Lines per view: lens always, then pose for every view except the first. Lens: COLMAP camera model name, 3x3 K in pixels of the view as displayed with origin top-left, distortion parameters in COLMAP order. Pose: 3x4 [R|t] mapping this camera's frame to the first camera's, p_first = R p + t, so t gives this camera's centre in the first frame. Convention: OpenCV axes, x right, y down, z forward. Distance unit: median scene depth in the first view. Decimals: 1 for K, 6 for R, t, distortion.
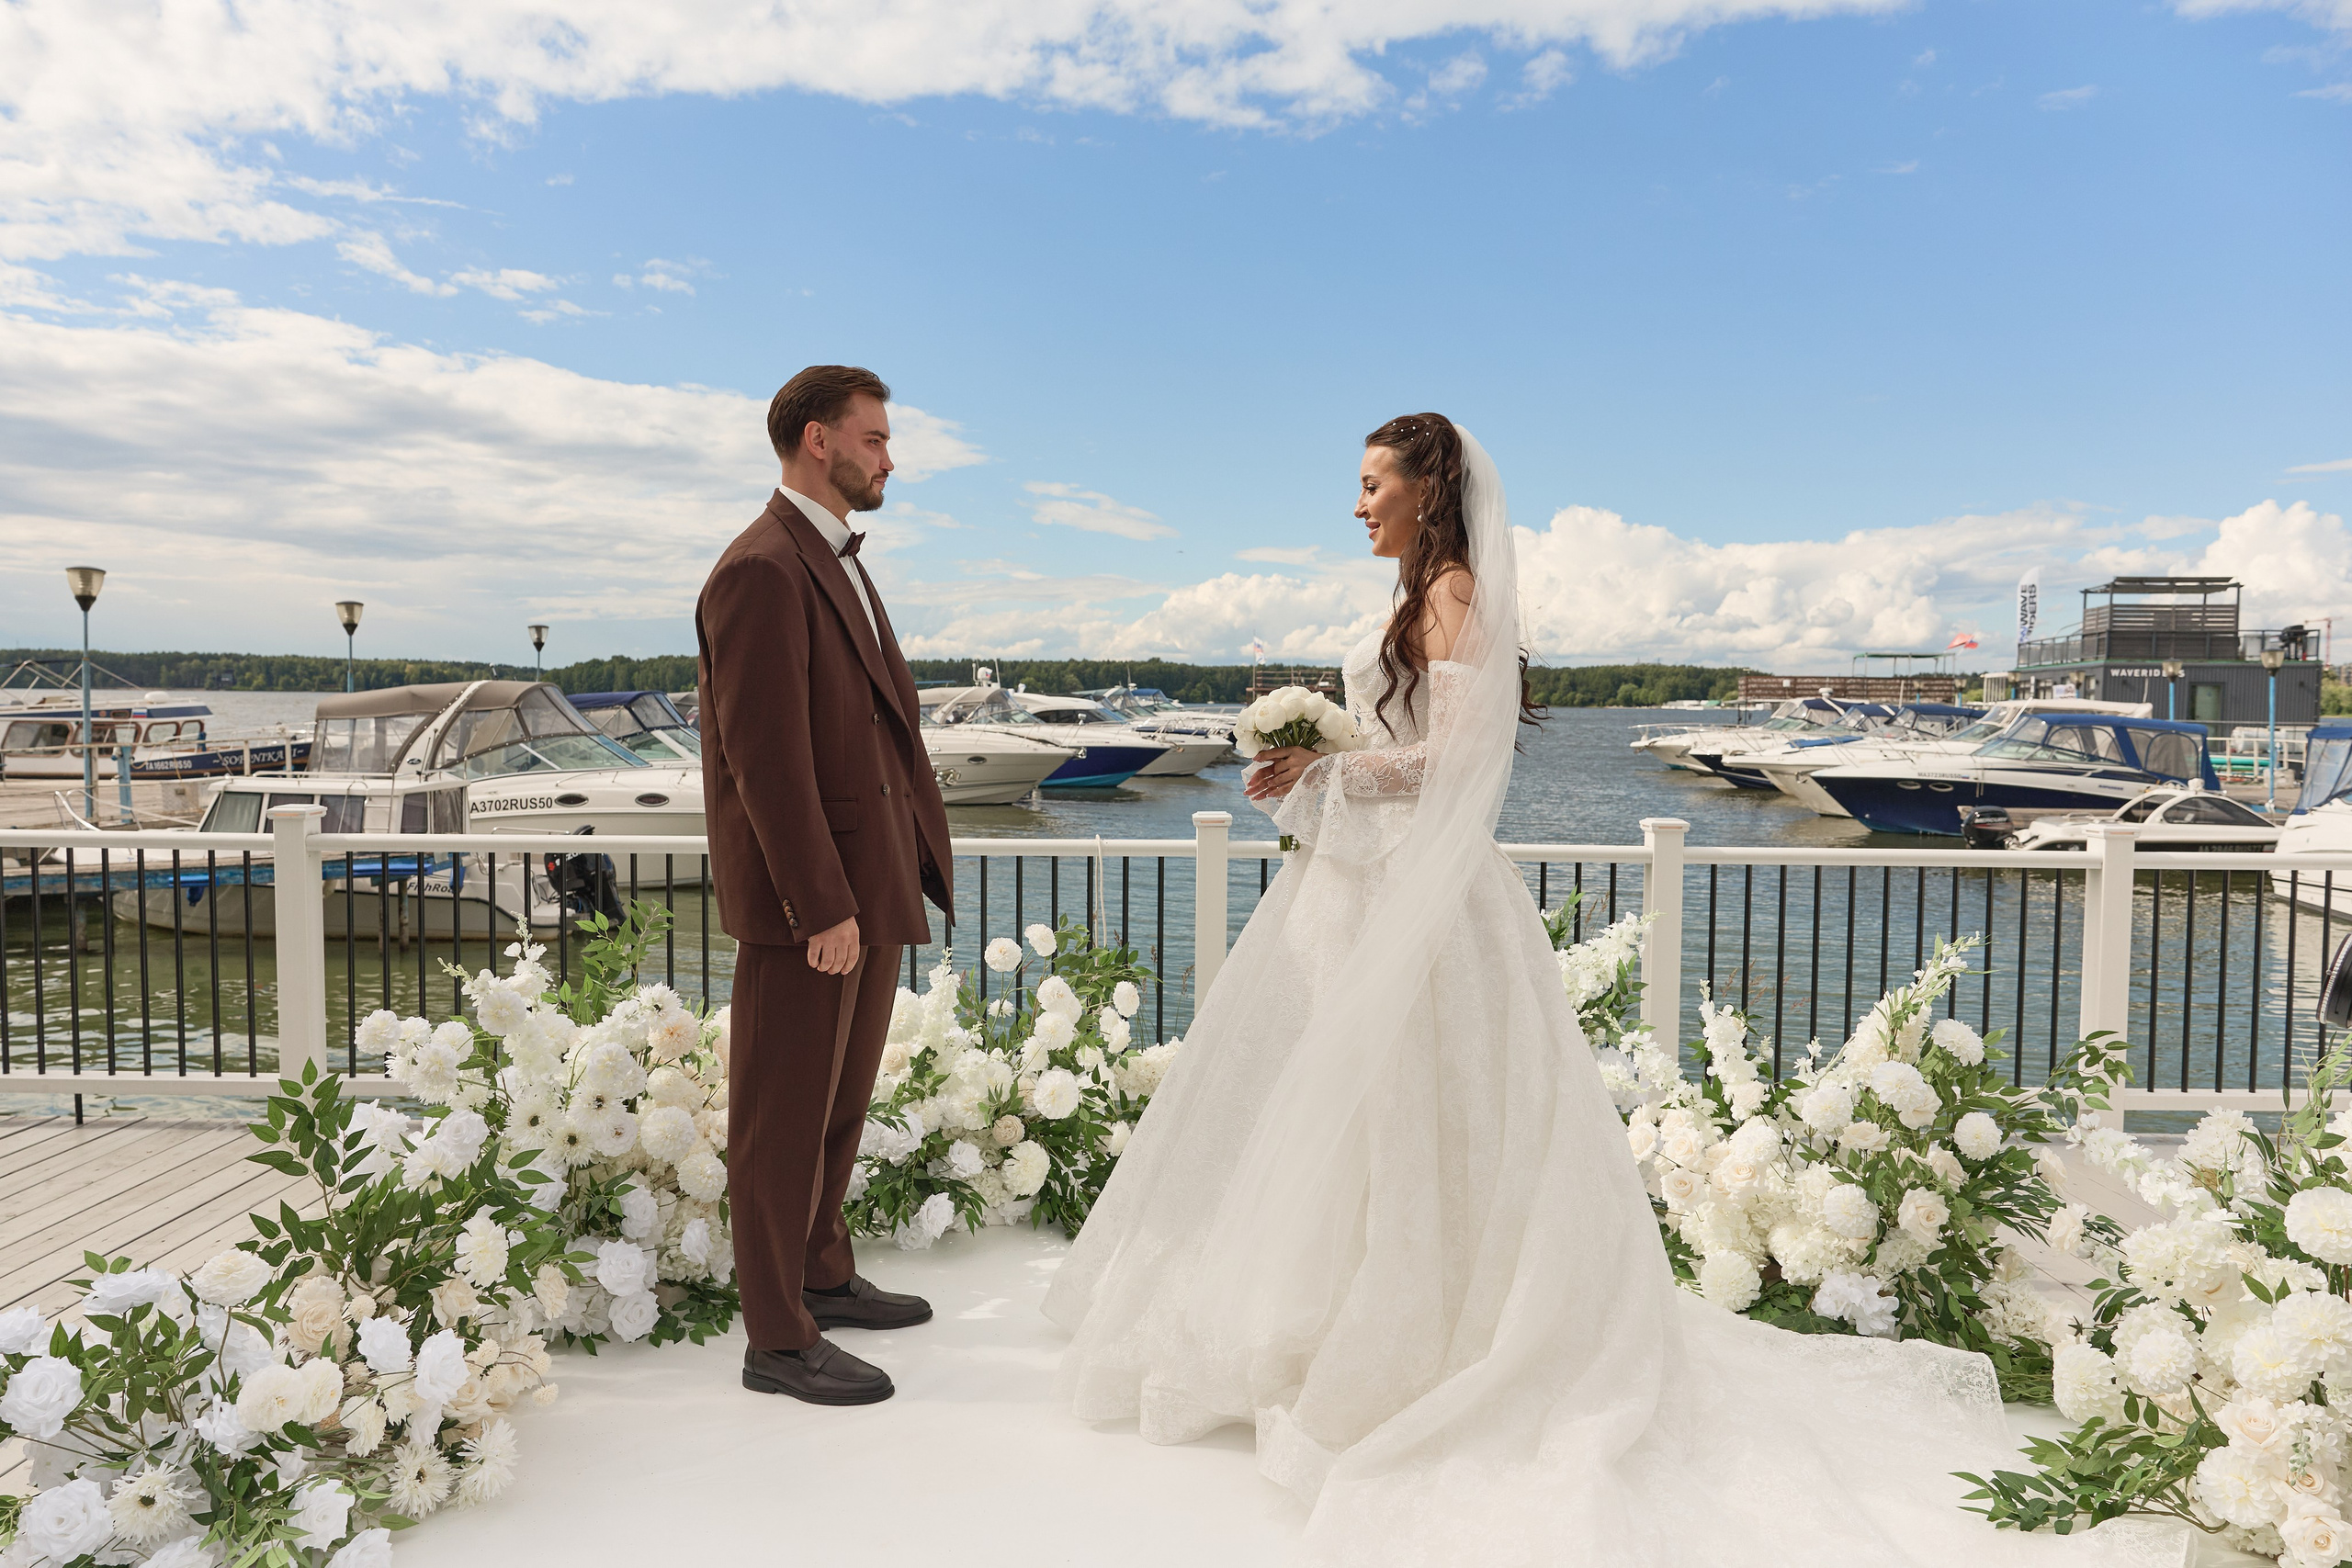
lens RADIAL K [[1572.1, 0, 1186.6], [0, 1572.1, 781.0], [0, 0, 1]] dist [-0.008789, -0.004616]
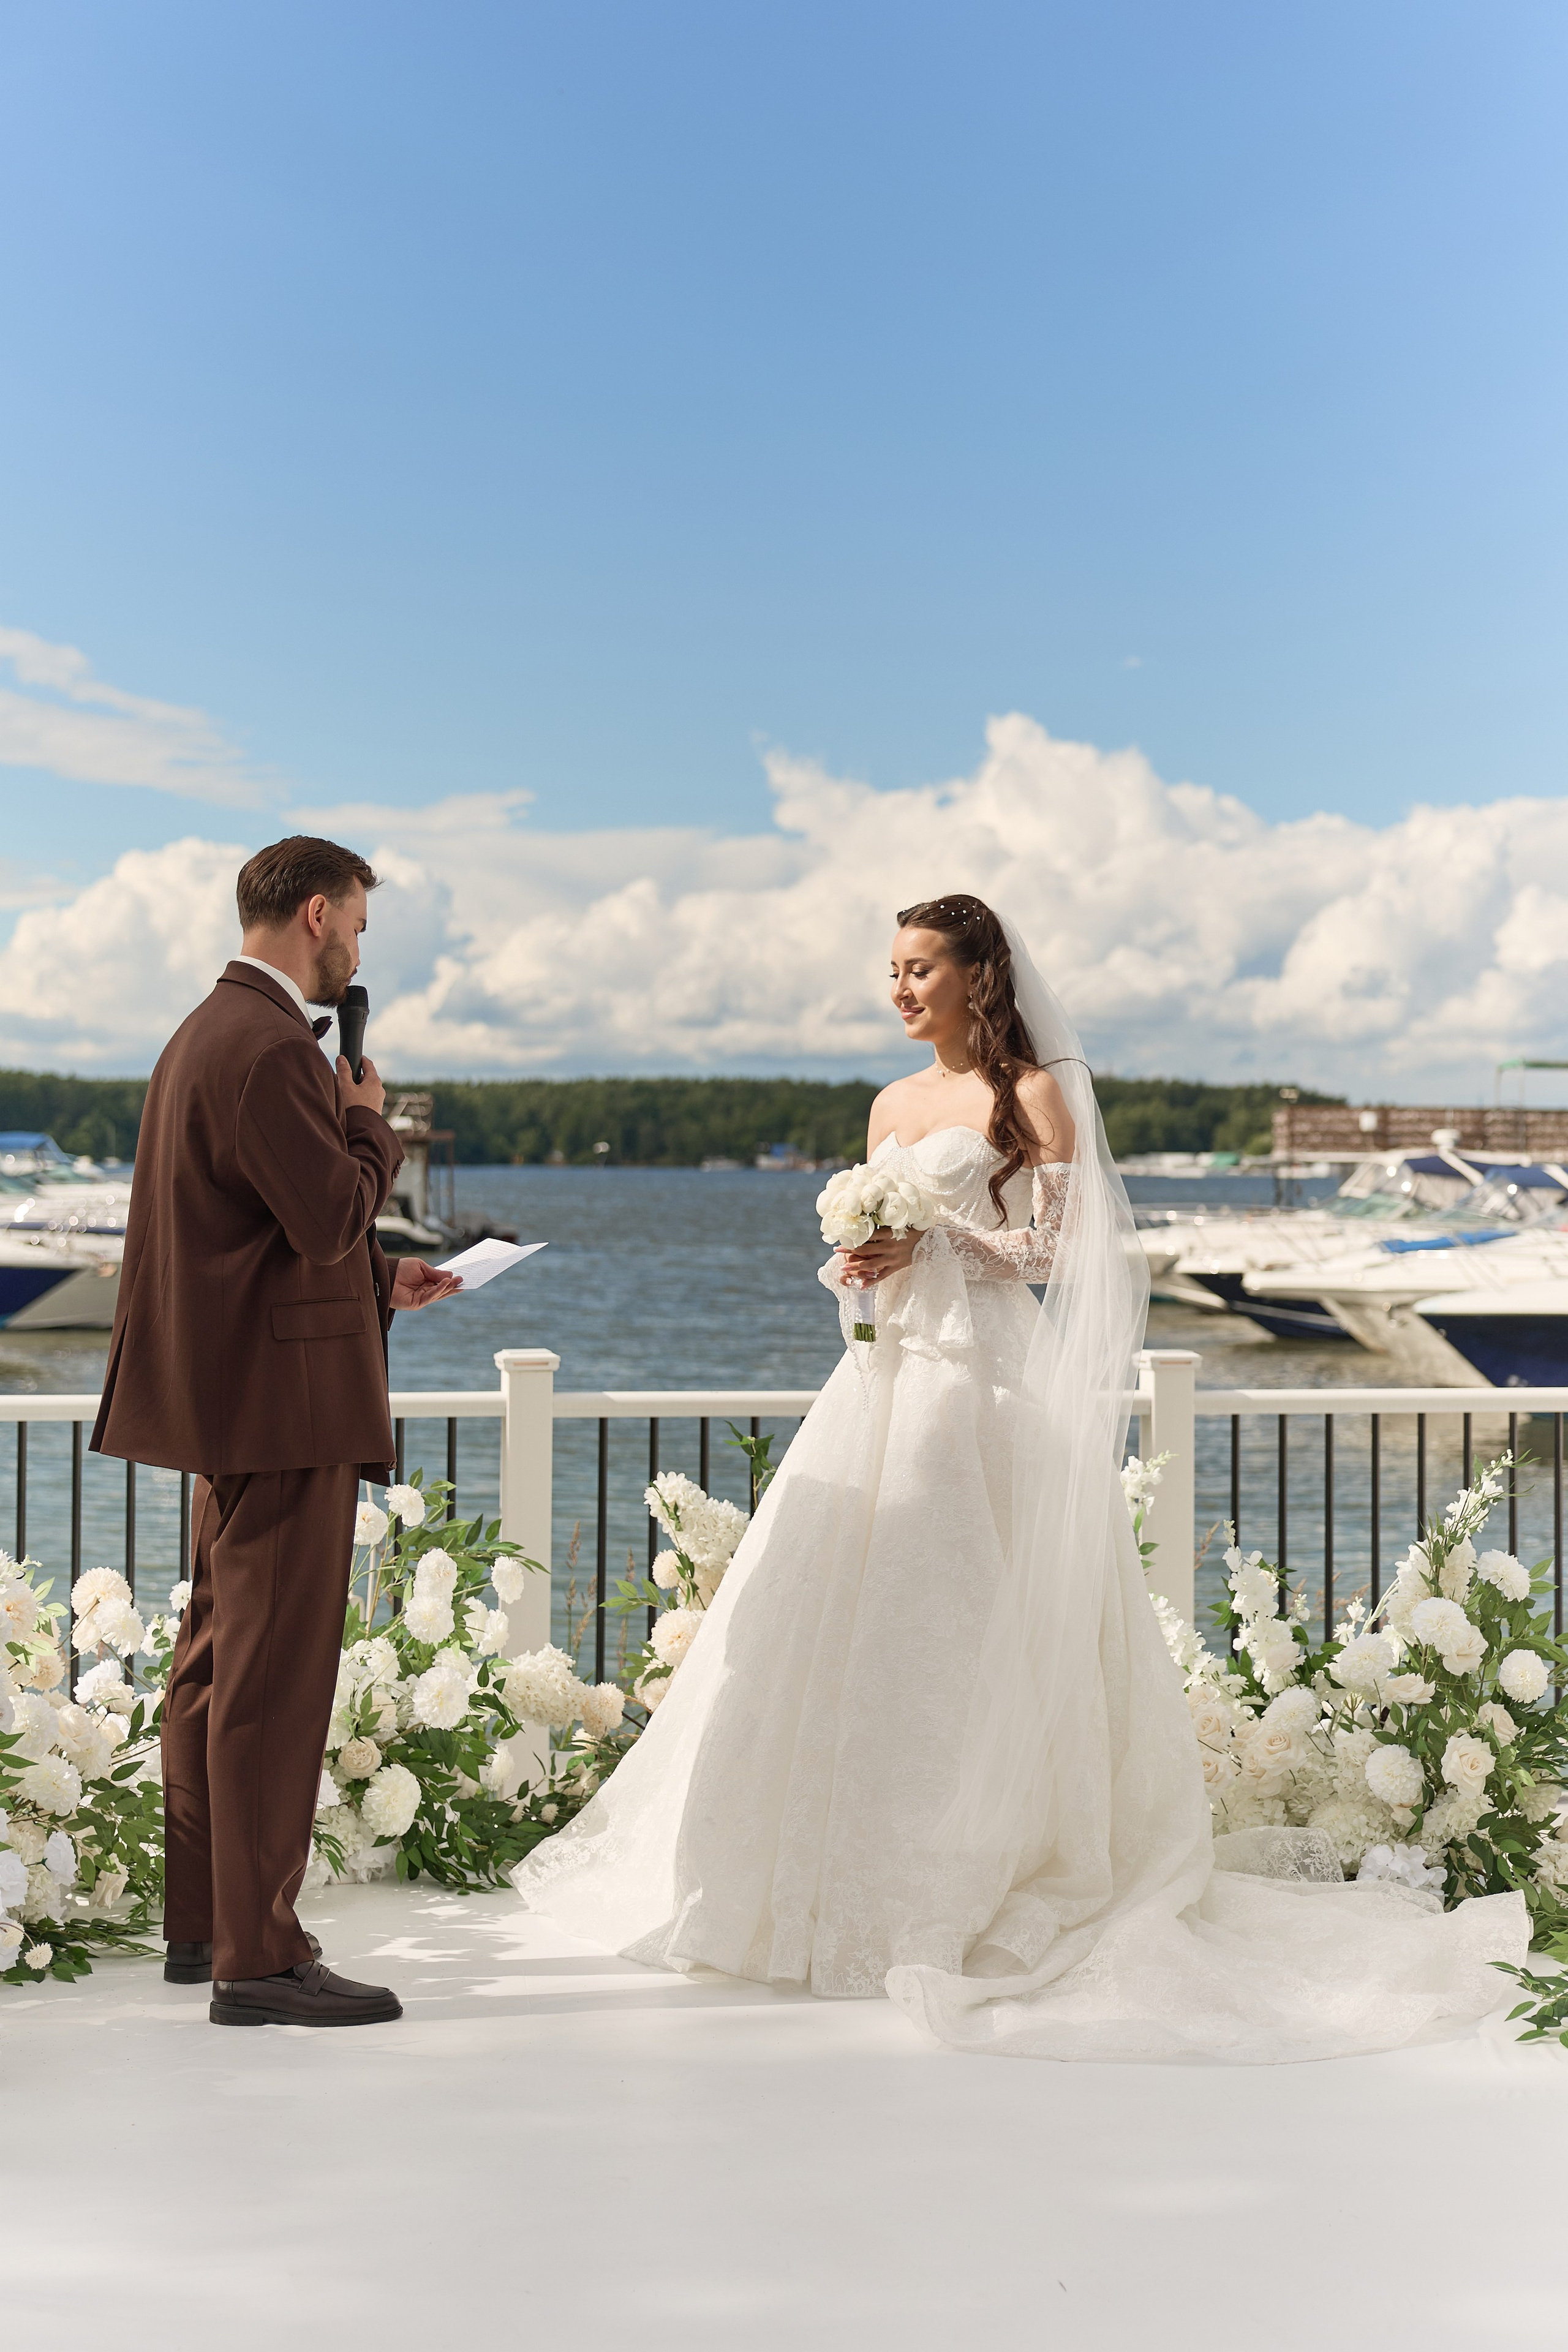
lens RADIAL K [[3799.9, 0, 784.0], [0, 3799.9, 1176.0], [0, 0, 1]] dist [0.028532, 0.029553]
pose [[0.978508, -0.003930, 0.206172, -0.043224], [0.013221, 0.998957, -0.043707, 0.003641], [-0.205785, 0.045493, 0.977539, -0.127504]]
